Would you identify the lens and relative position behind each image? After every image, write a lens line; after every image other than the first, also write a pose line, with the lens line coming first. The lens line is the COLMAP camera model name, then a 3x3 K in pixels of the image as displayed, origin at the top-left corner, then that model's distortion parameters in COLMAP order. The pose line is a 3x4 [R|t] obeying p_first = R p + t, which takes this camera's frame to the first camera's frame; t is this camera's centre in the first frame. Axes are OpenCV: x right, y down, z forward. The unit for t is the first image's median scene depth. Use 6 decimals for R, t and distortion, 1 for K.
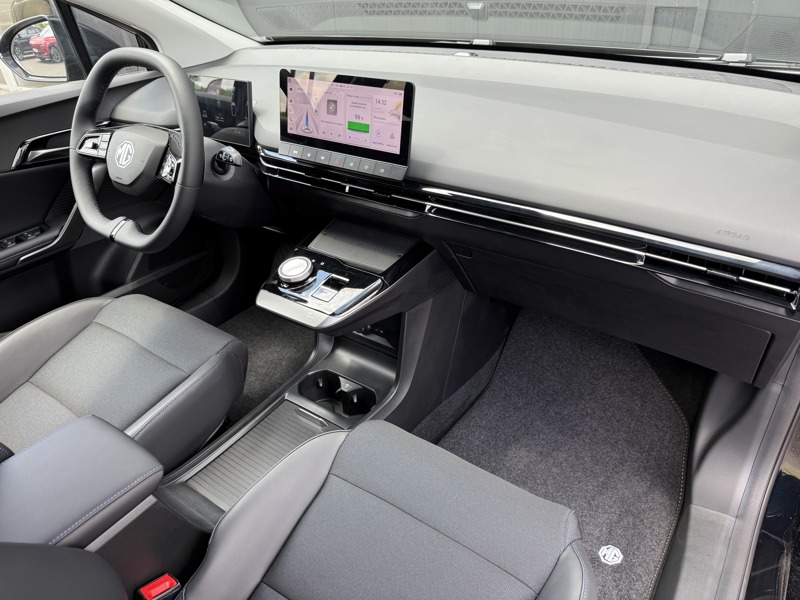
lens RADIAL K [[559.3, 0, 413.5], [0, 559.3, 312.8], [0, 0, 1]] dist [0.002523, 0.003076]
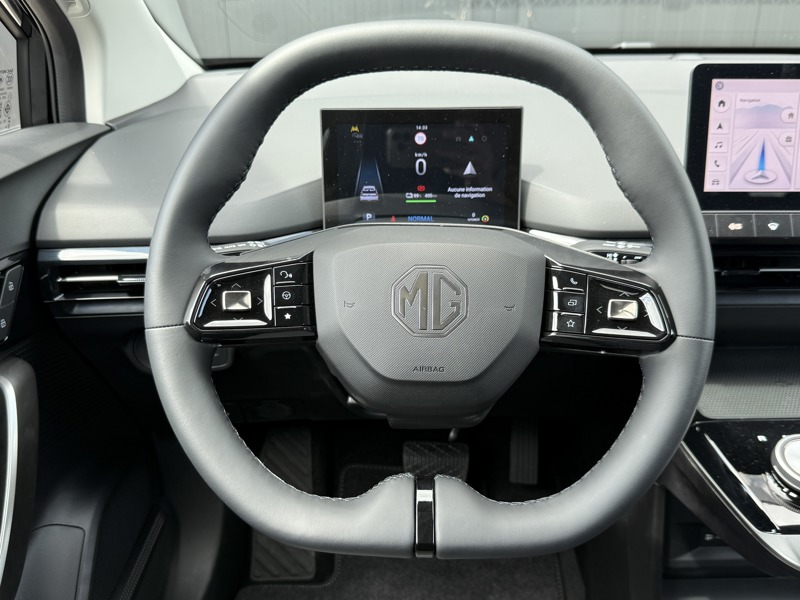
lens RADIAL K [[746.6, 0, 396.9], [0, 746.6, 296.5], [0, 0, 1]] dist [-0.006391, 0.000000]
pose [[0.819117, -0.193126, 0.540139, -0.880196], [0.298108, 0.947797, -0.113195, -0.264100], [-0.490081, 0.253740, 0.833929, 0.672714]]
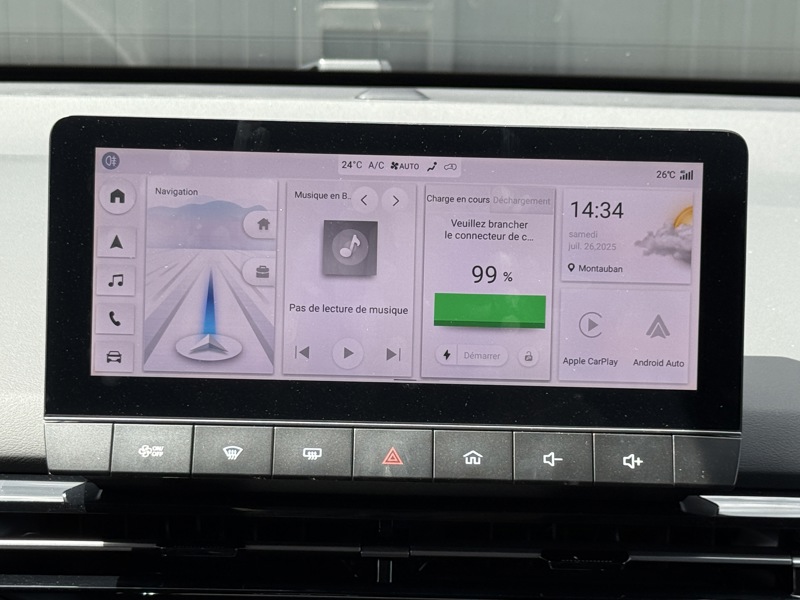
lens RADIAL K [[1810.9, 0, 398.5], [0, 1810.9, 303.4], [0, 0, 1]] dist [0.128834, 0.000000]
pose [[0.817841, -0.071732, 0.570956, -0.594090], [0.273712, 0.921264, -0.276324, -0.118994], [-0.506180, 0.382267, 0.773081, 0.381889]]
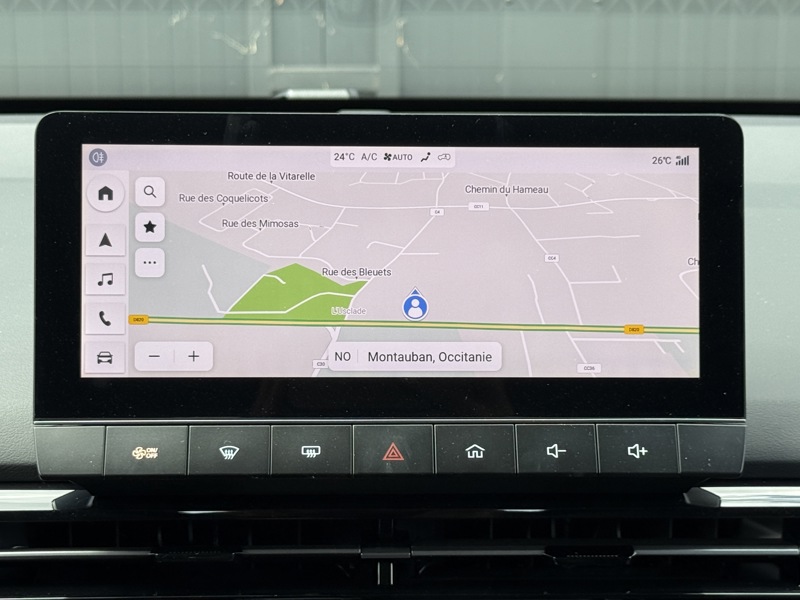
lens RADIAL K [[1743.1, 0, 397.1], [0, 1743.1, 300.9], [0, 0, 1]] dist [0.117615, 0.000000]
pose [[0.796751, -0.066161, 0.600675, -0.590915], [0.304398, 0.902617, -0.304343, -0.107712], [-0.522044, 0.425330, 0.739300, 0.442436]]
